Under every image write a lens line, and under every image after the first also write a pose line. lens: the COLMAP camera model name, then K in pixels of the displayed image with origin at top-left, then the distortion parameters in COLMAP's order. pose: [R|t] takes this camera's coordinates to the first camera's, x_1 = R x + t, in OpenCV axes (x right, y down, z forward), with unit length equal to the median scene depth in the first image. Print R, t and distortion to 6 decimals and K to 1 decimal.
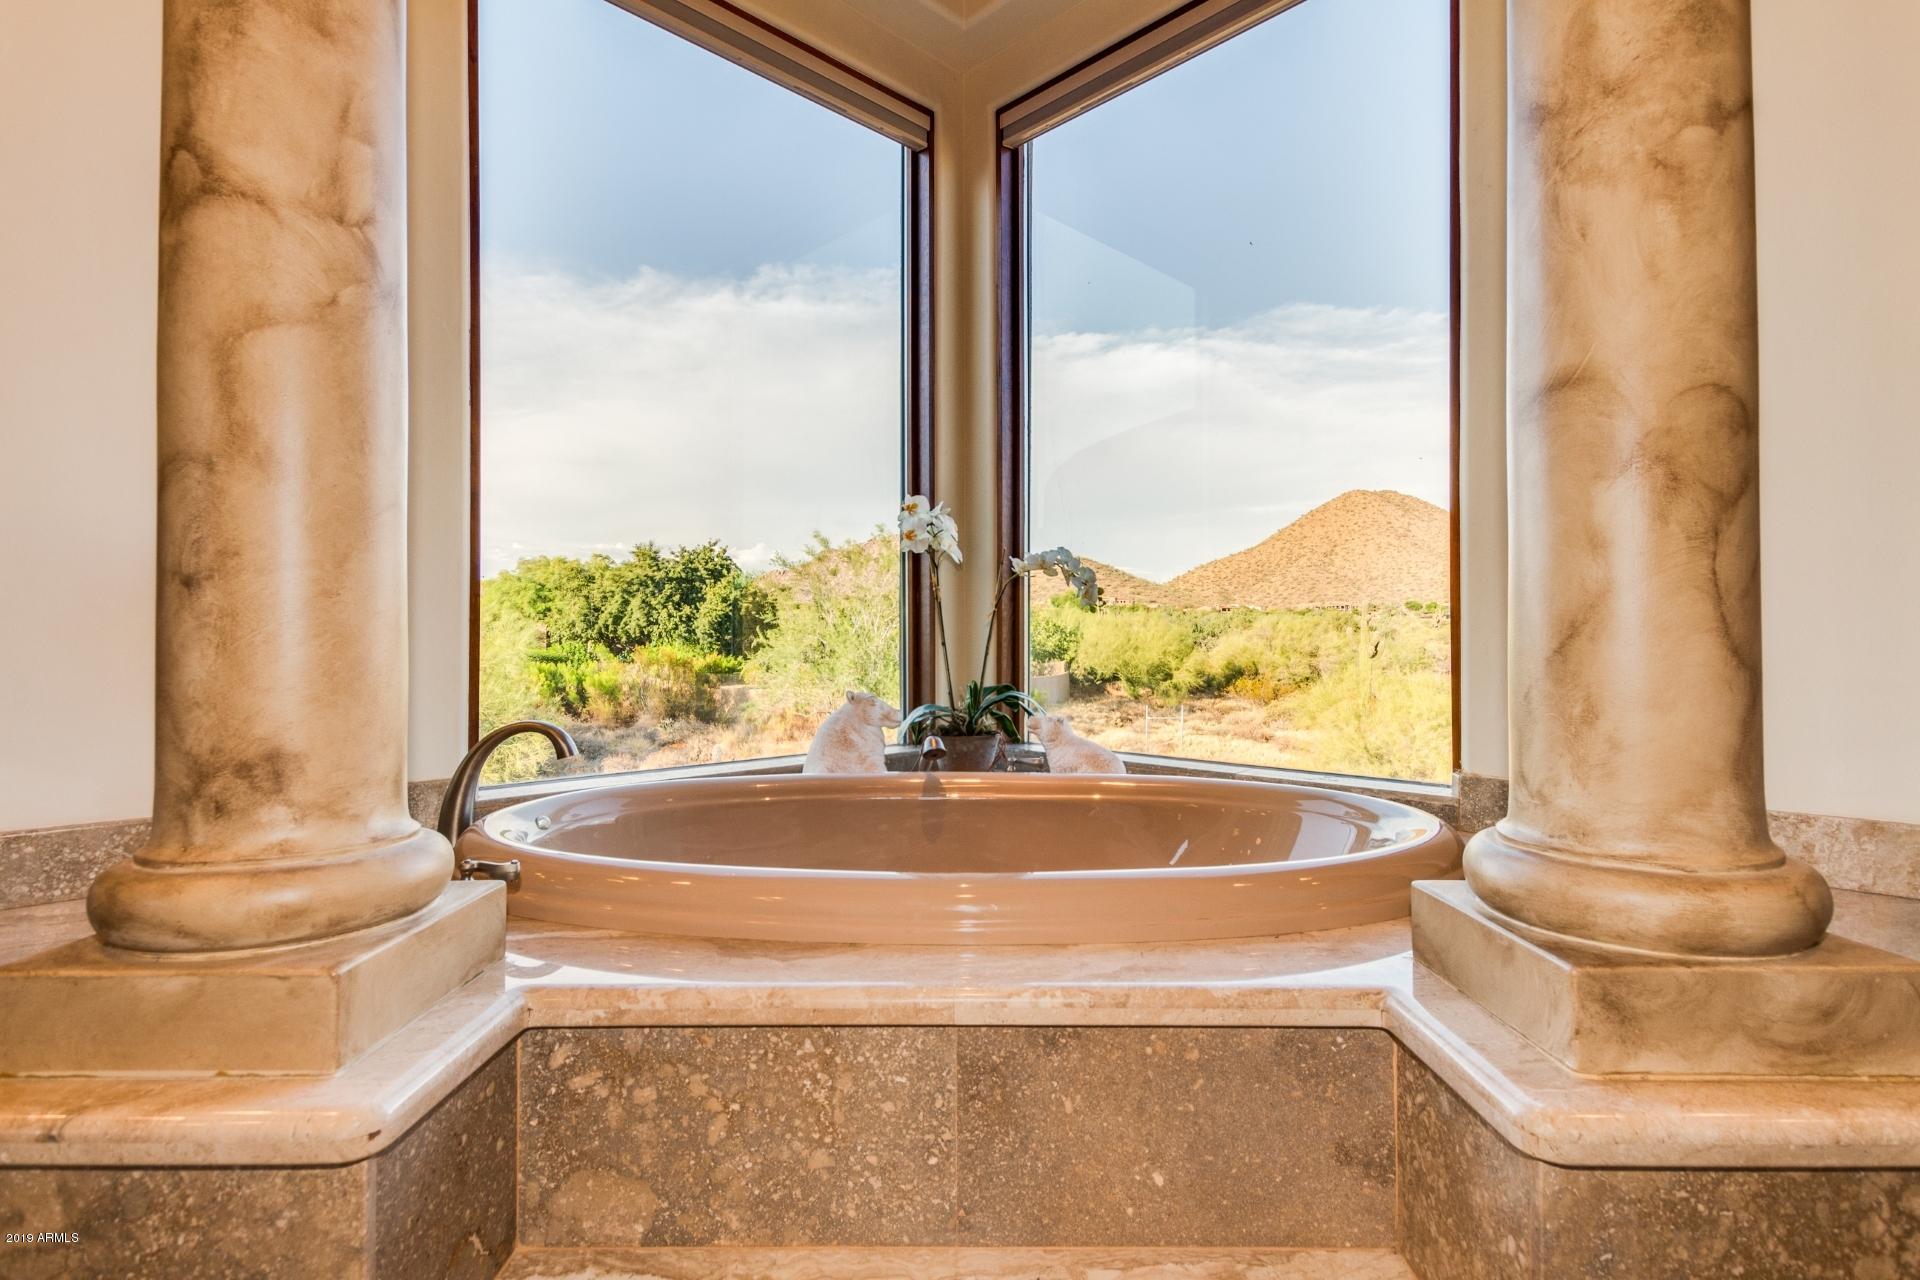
lens RADIAL K [[942.7, 0, 962.2], [0, 942.7, 631.3], [0, 0, 1]] dist [0.035474, -0.017766]
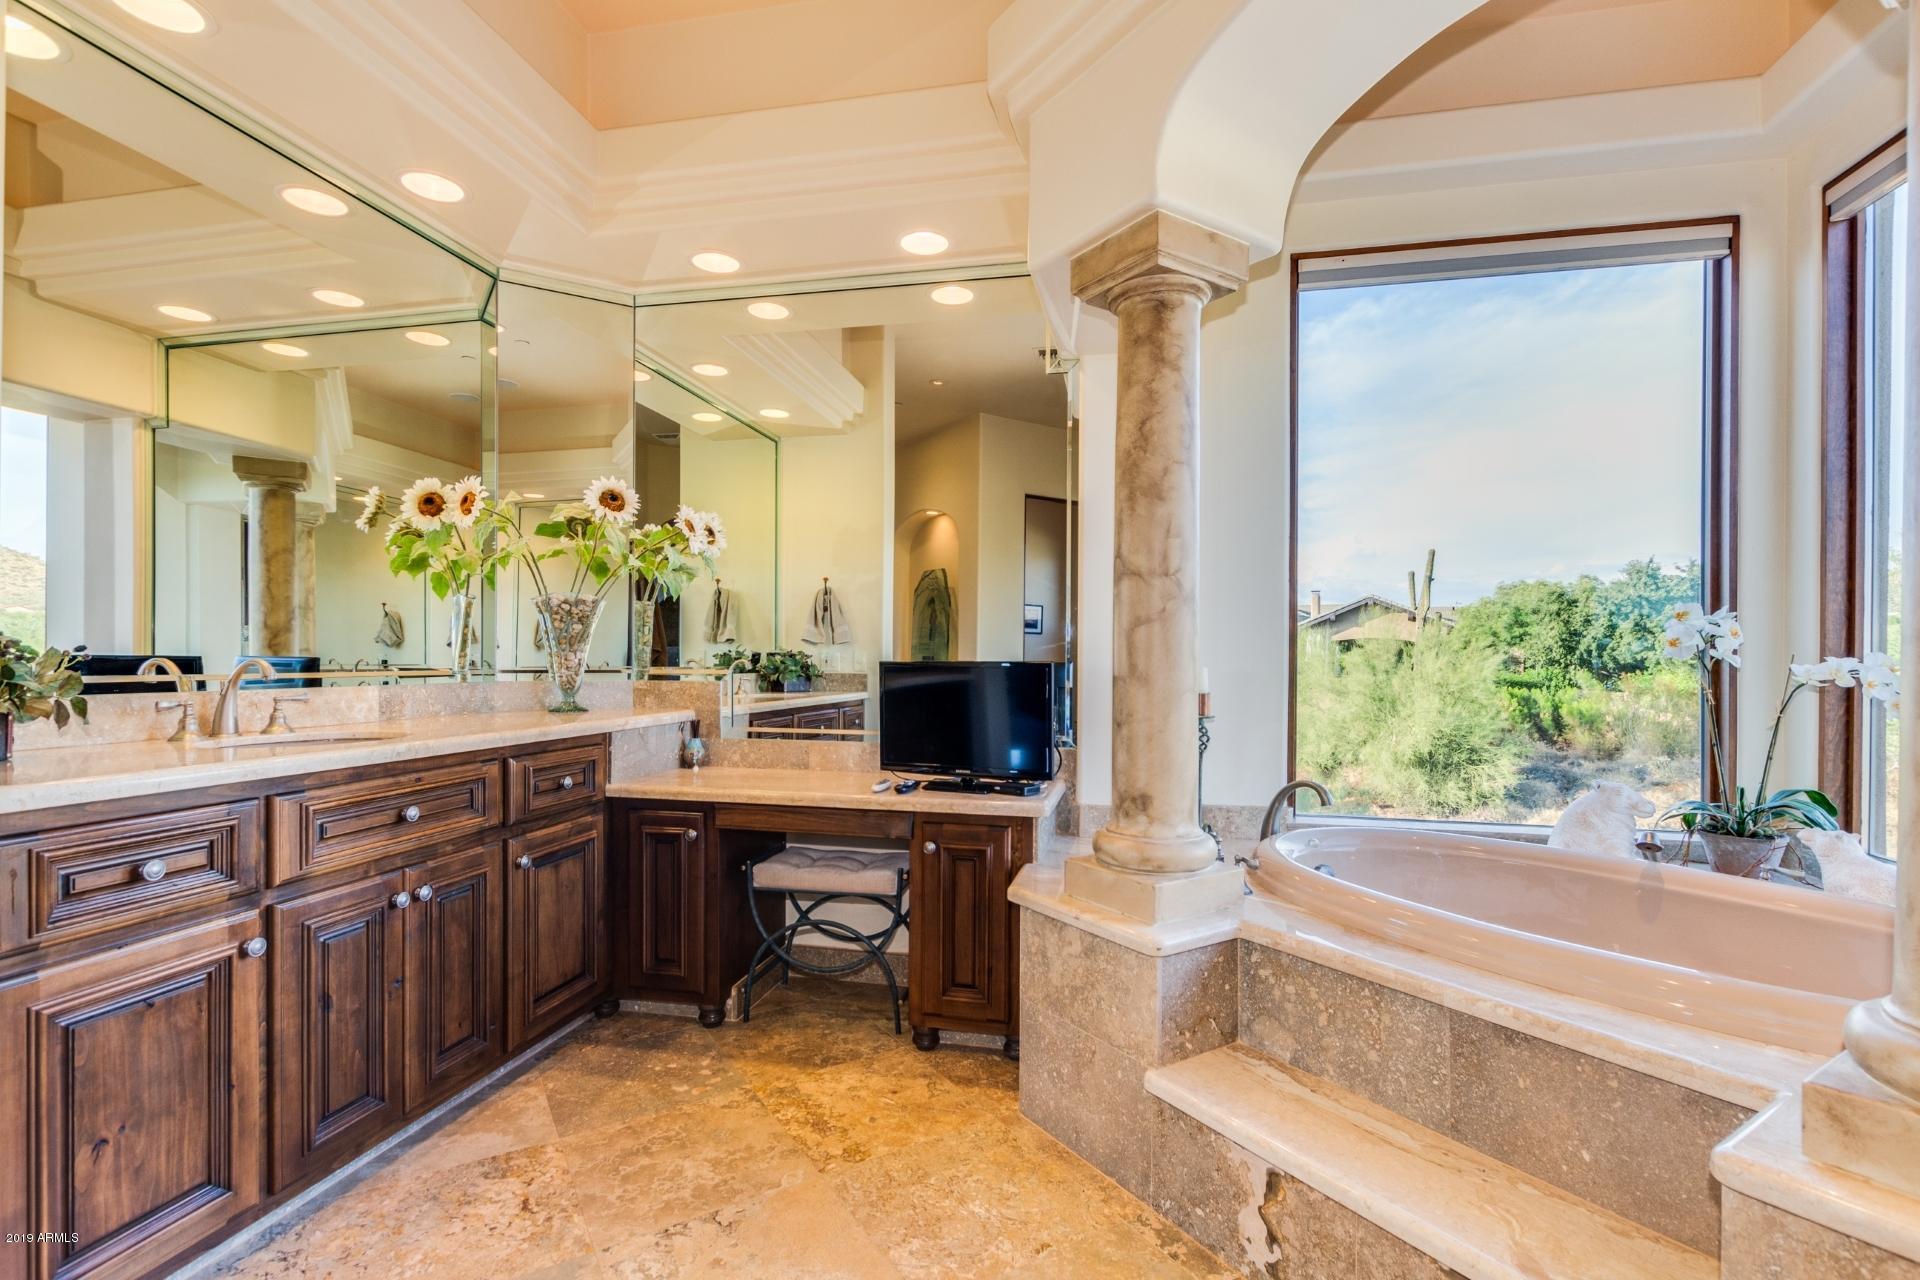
lens RADIAL K [[879.5, 0, 959.5], [0, 879.5, 657.0], [0, 0, 1]] dist [0.003926, -0.001053]
pose [[0.547421, 0.005453, -0.836840, 0.352052], [-0.000628, 0.999981, 0.006106, -0.092398], [0.836857, -0.002817, 0.547414, -0.247697]]
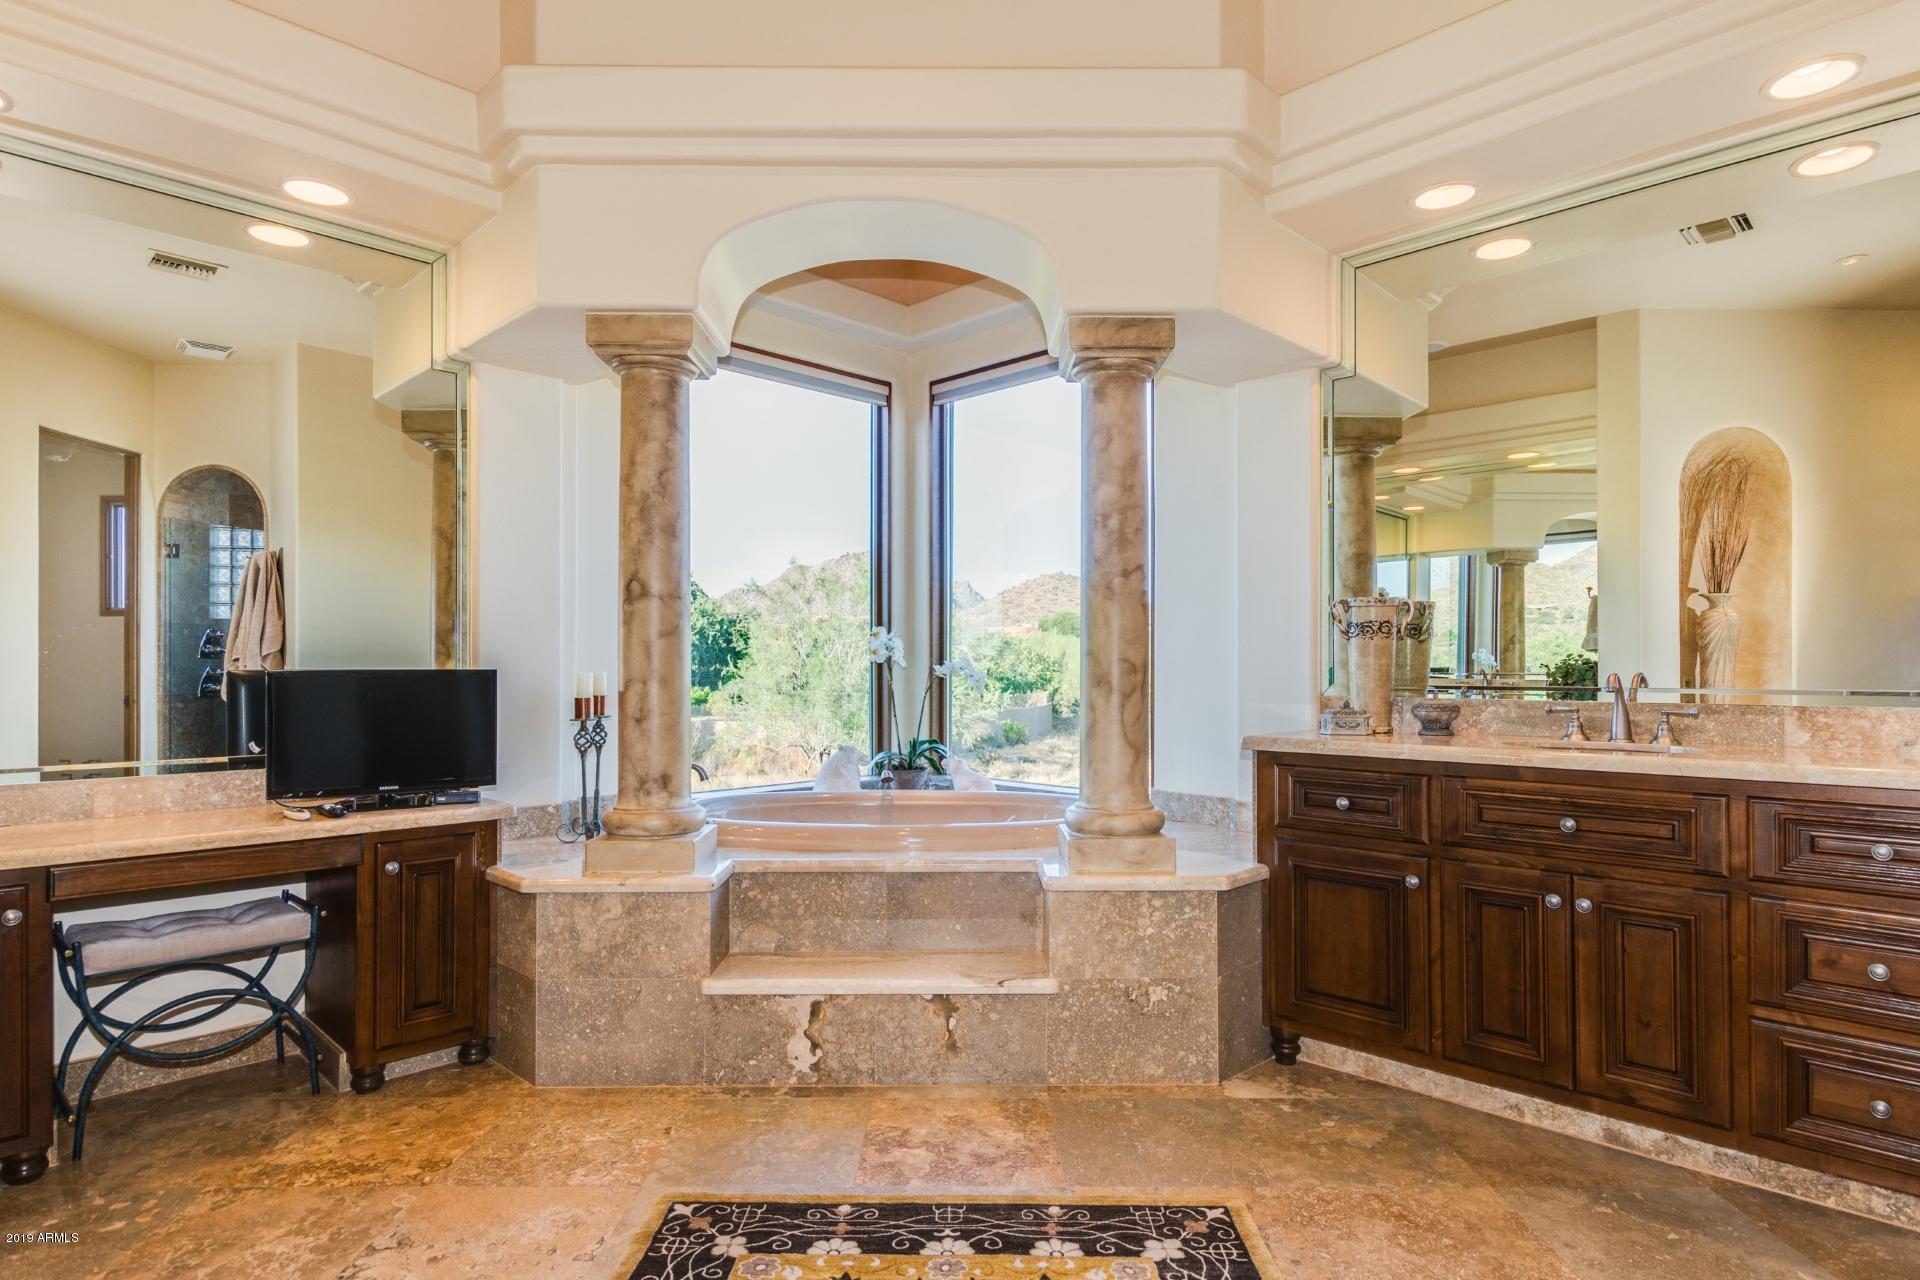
lens RADIAL K [[1032.5, 0, 962.4], [0, 1032.5, 670.0], [0, 0, 1]] dist [-0.003244, -0.001574]
pose [[0.999862, 0.000779, 0.016598, 0.071865], [-0.001016, 0.999897, 0.014311, -0.097855], [-0.016585, -0.014326, 0.999760, -0.875045]]
